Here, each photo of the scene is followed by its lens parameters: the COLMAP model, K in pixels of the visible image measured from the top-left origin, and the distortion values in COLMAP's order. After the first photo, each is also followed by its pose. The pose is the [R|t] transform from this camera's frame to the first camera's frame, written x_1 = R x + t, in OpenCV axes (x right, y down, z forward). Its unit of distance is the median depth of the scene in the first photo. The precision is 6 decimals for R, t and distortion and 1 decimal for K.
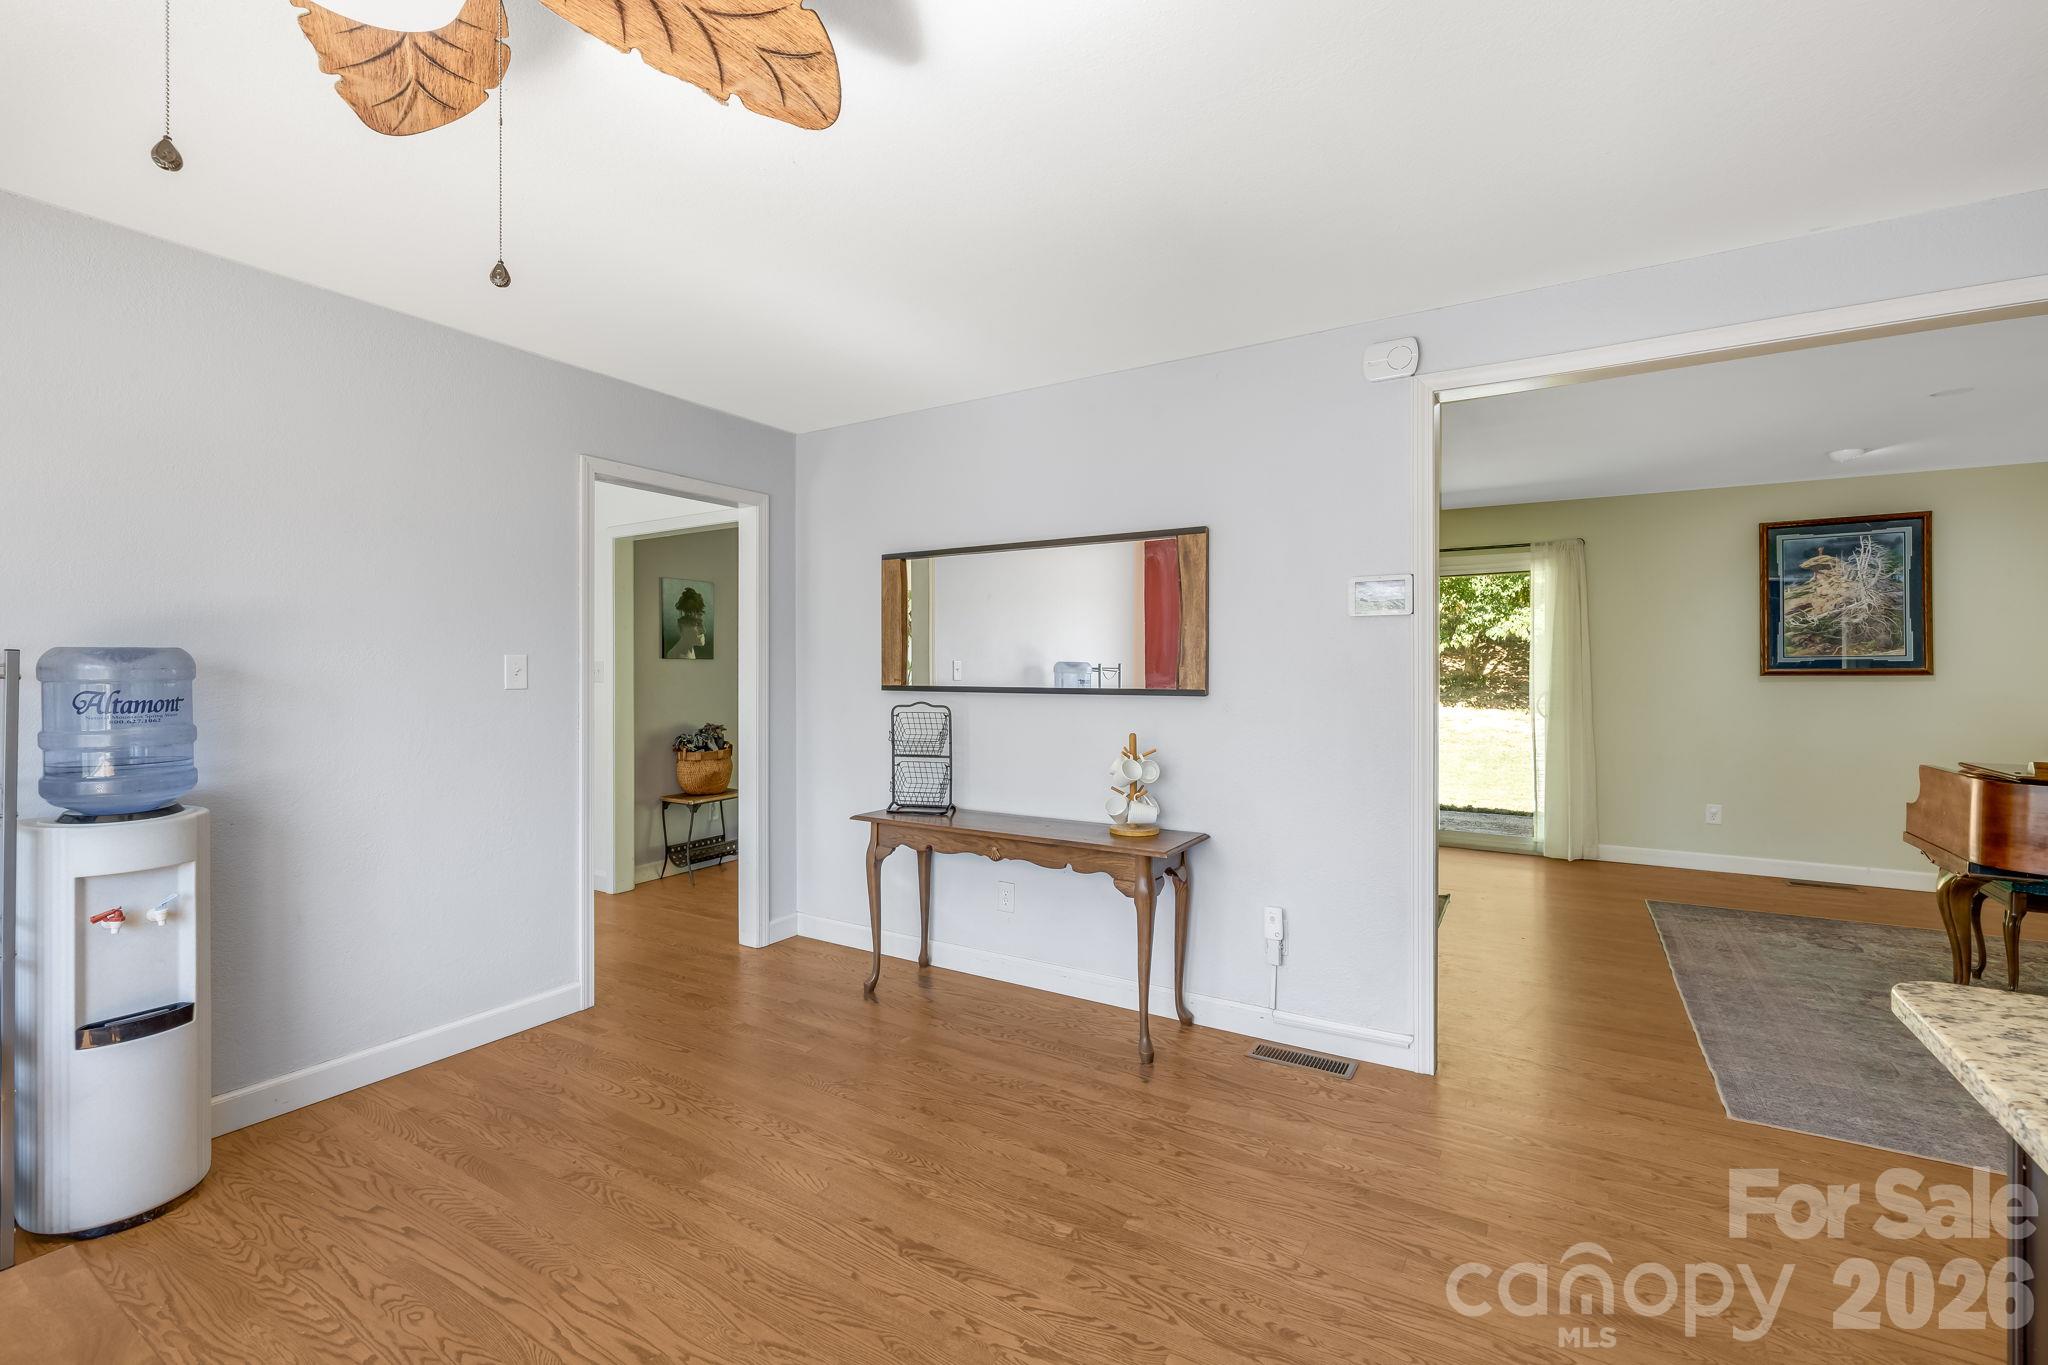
lens RADIAL K [[870.4, 0, 1023.3], [0, 870.4, 671.6], [0, 0, 1]] dist [-0.001273, -0.000201]
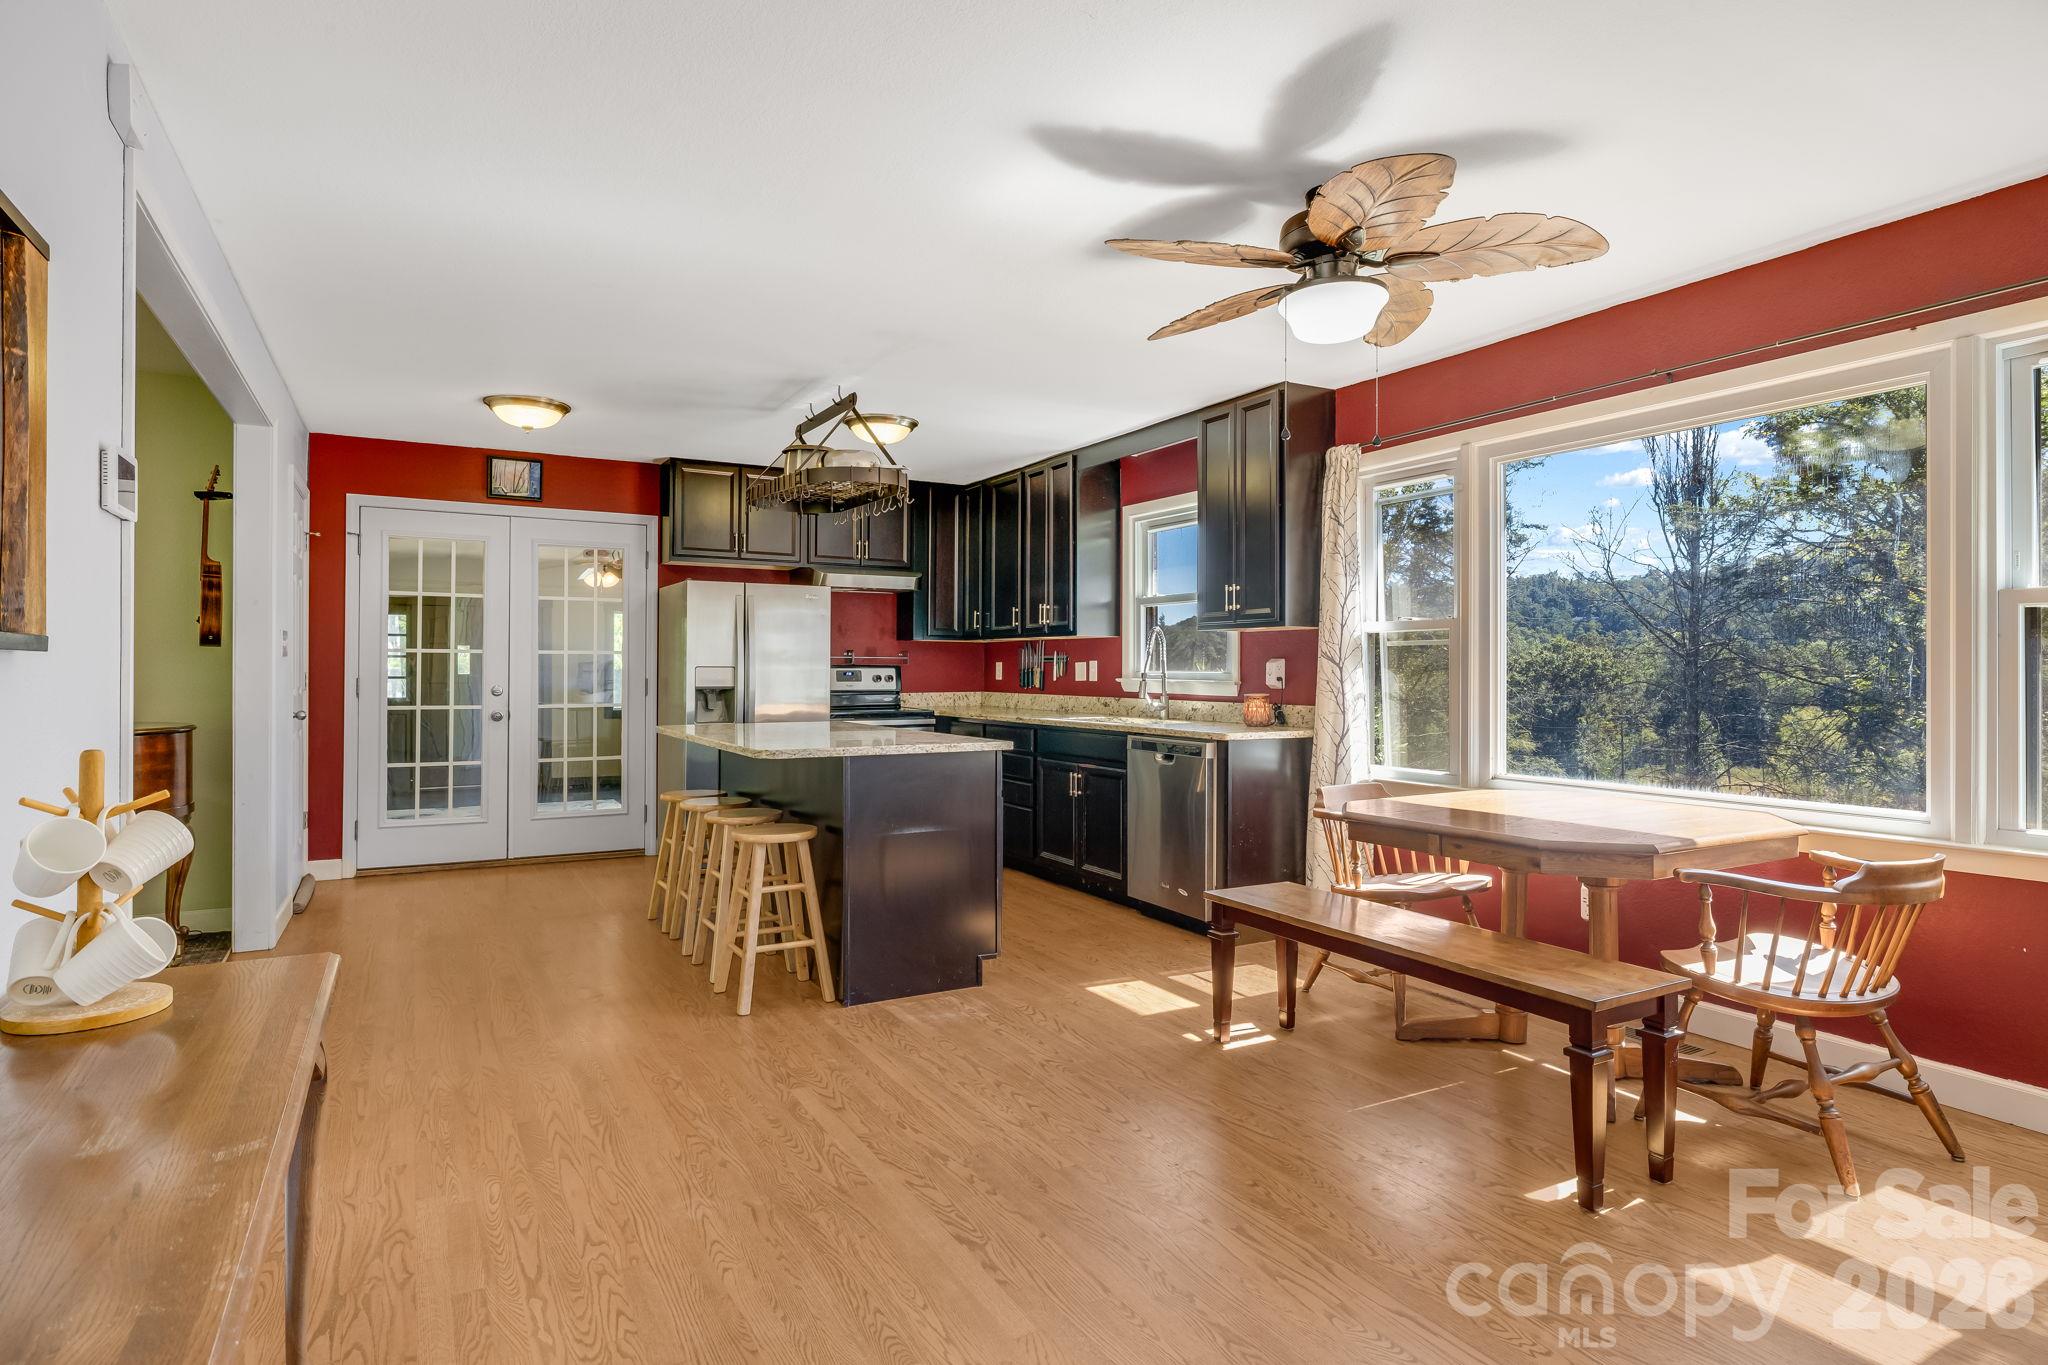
lens RADIAL K [[1090.6, 0, 1019.3], [0, 1090.6, 667.2], [0, 0, 1]] dist [-0.000146, 0.002186]
pose [[-0.875453, -0.001005, 0.483302, -0.366906], [-0.000658, 0.999999, 0.000888, 0.028271], [-0.483303, 0.000460, -0.875453, 1.005284]]
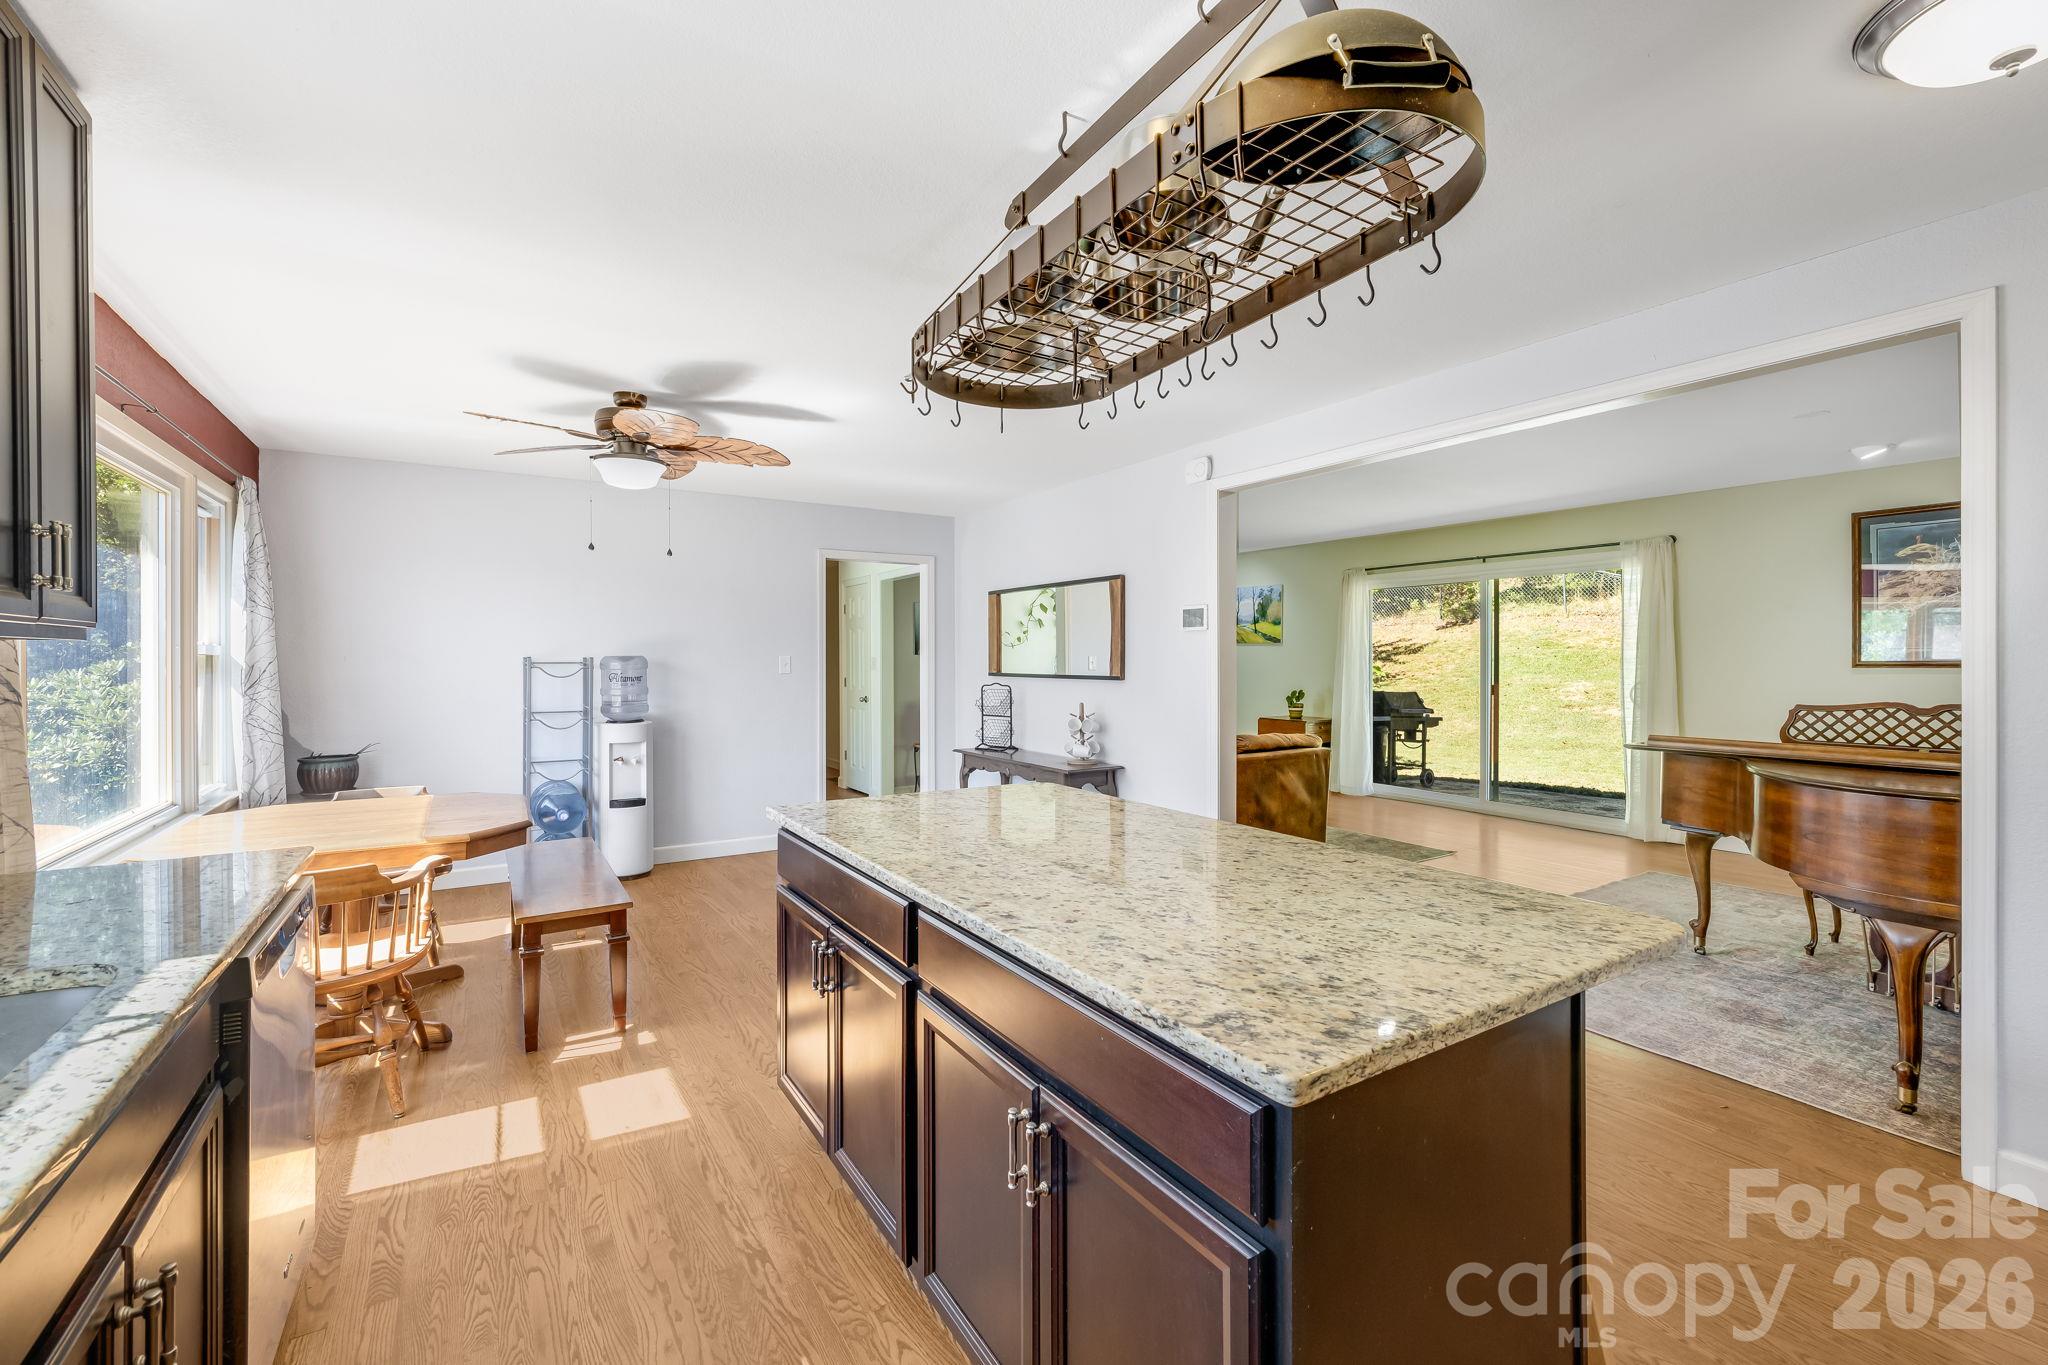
lens RADIAL K [[870.4, 0, 1023.3], [0, 870.4, 671.6], [0, 0, 1]] dist [-0.001273, -0.000201]
pose [[0.898545, 0.004388, -0.438859, 0.606692], [0.001338, 0.999918, 0.012739, -0.006786], [0.438879, -0.012034, 0.898466, -0.415973]]
